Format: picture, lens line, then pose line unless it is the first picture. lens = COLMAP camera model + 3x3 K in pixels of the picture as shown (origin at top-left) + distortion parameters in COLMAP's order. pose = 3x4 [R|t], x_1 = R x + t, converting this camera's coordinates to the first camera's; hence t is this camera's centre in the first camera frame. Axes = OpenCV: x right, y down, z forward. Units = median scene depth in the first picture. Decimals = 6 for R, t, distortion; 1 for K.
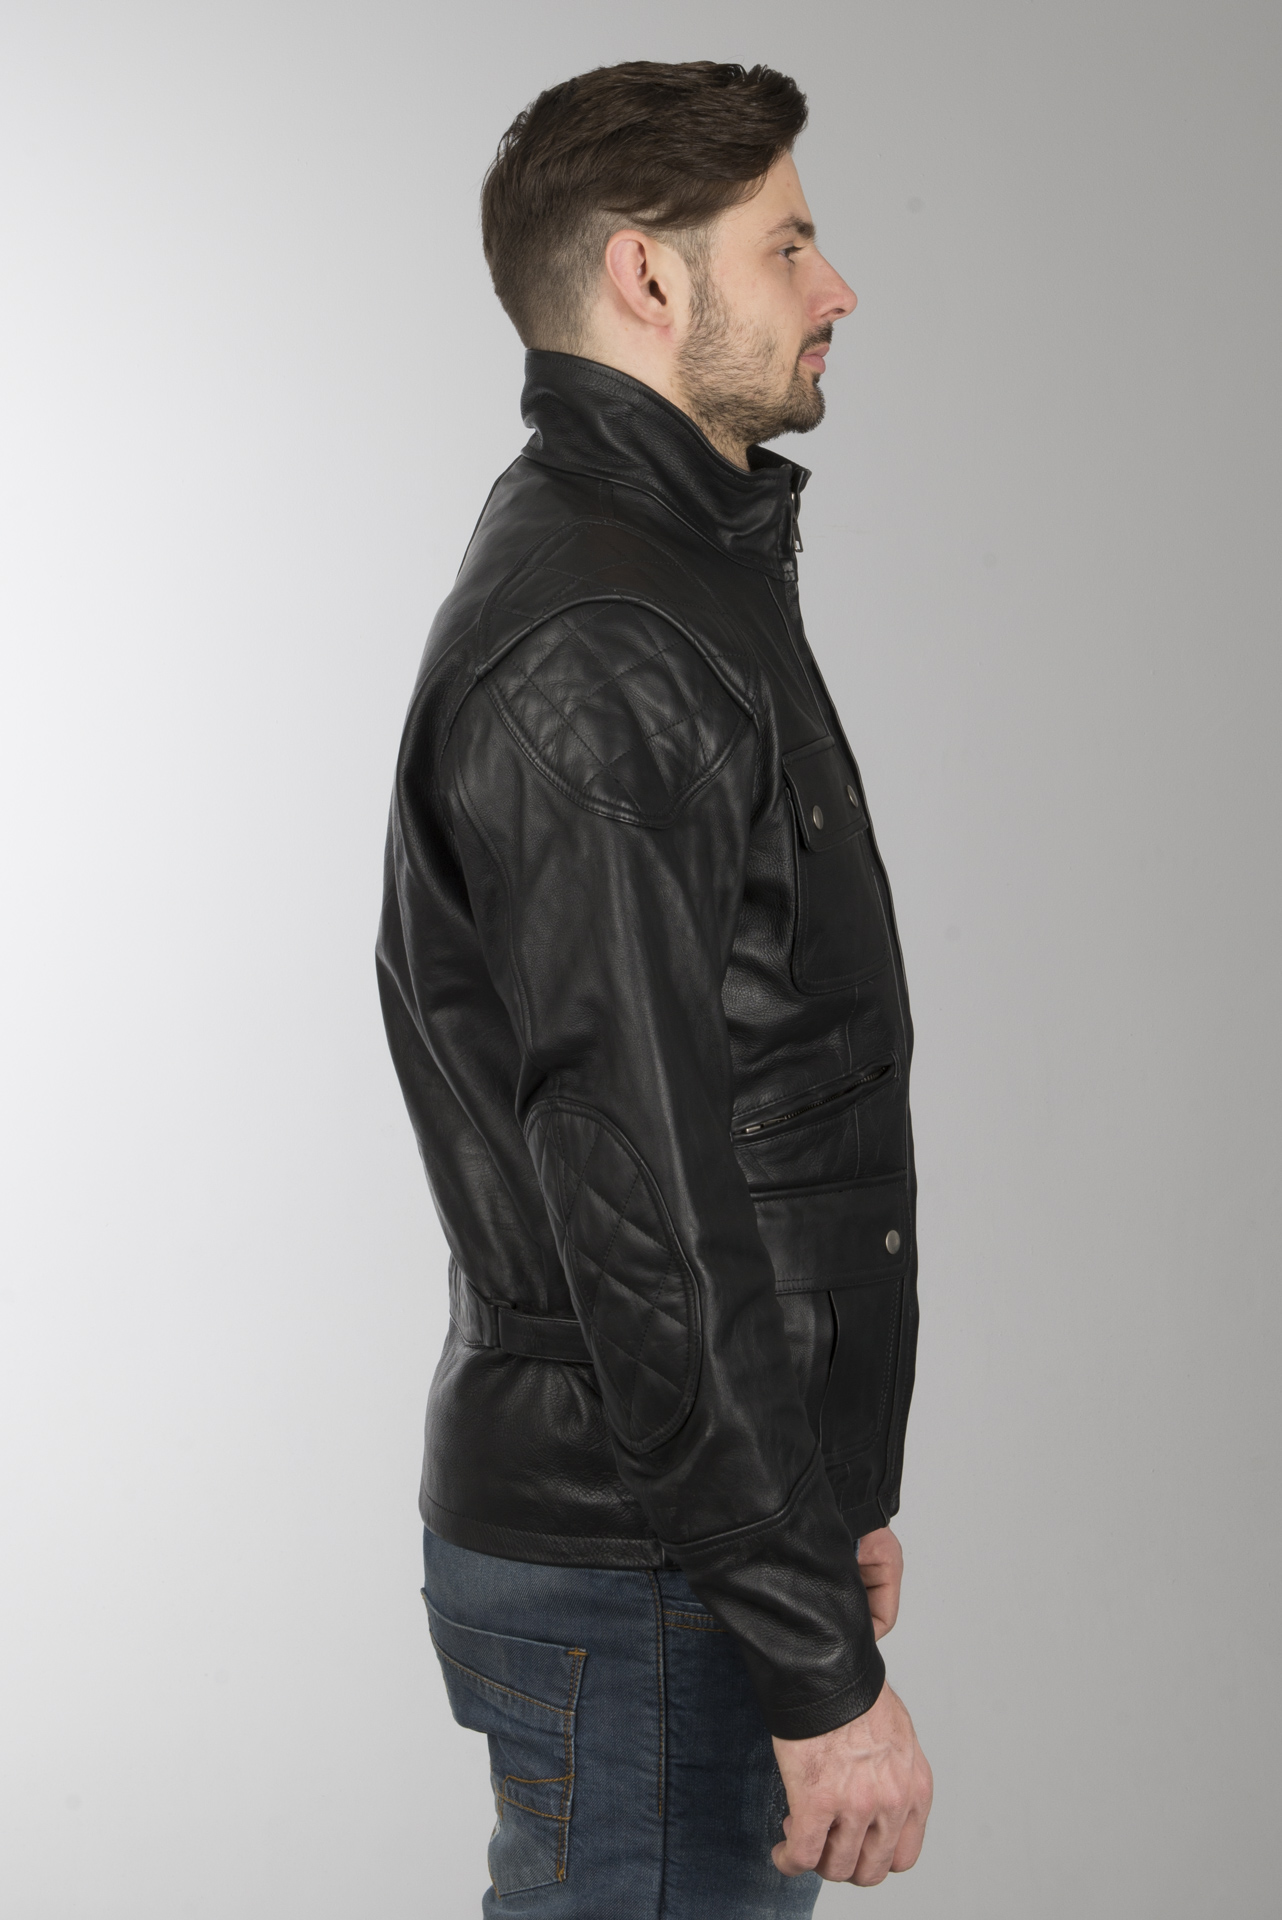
lens RADIAL K [[2648.8, 0, 641.0], [0, 2648.8, 960.0], [0, 0, 1]] dist [-0.007925, 0.001260]
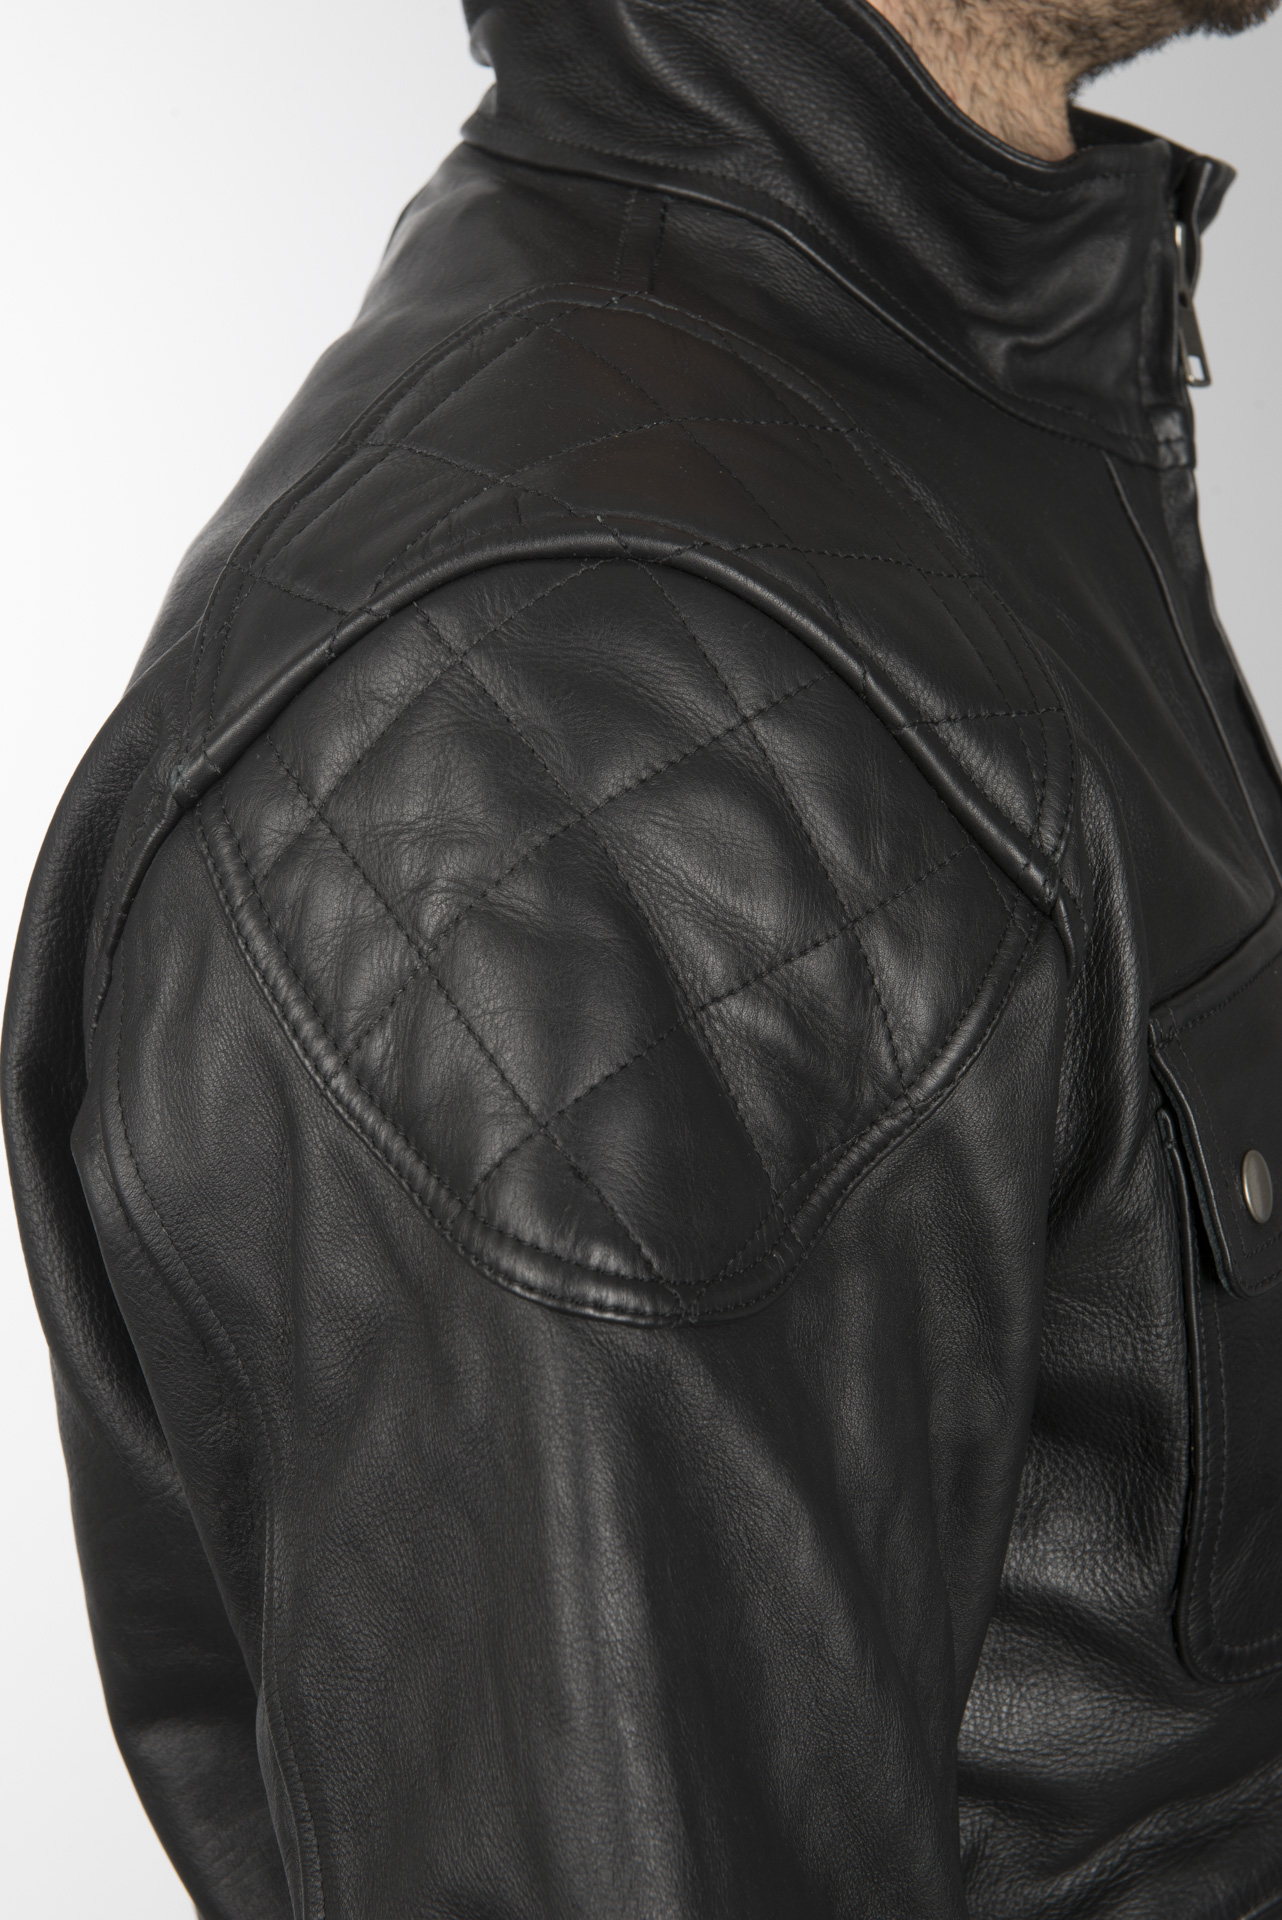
lens RADIAL K [[3346.3, 0, 641.0], [0, 3346.3, 960.0], [0, 0, 1]] dist [-0.066095, -0.250397]
pose [[0.994616, 0.000094, -0.103624, 0.035126], [0.001410, 0.999895, 0.014440, -0.093342], [0.103615, -0.014509, 0.994512, 0.608889]]
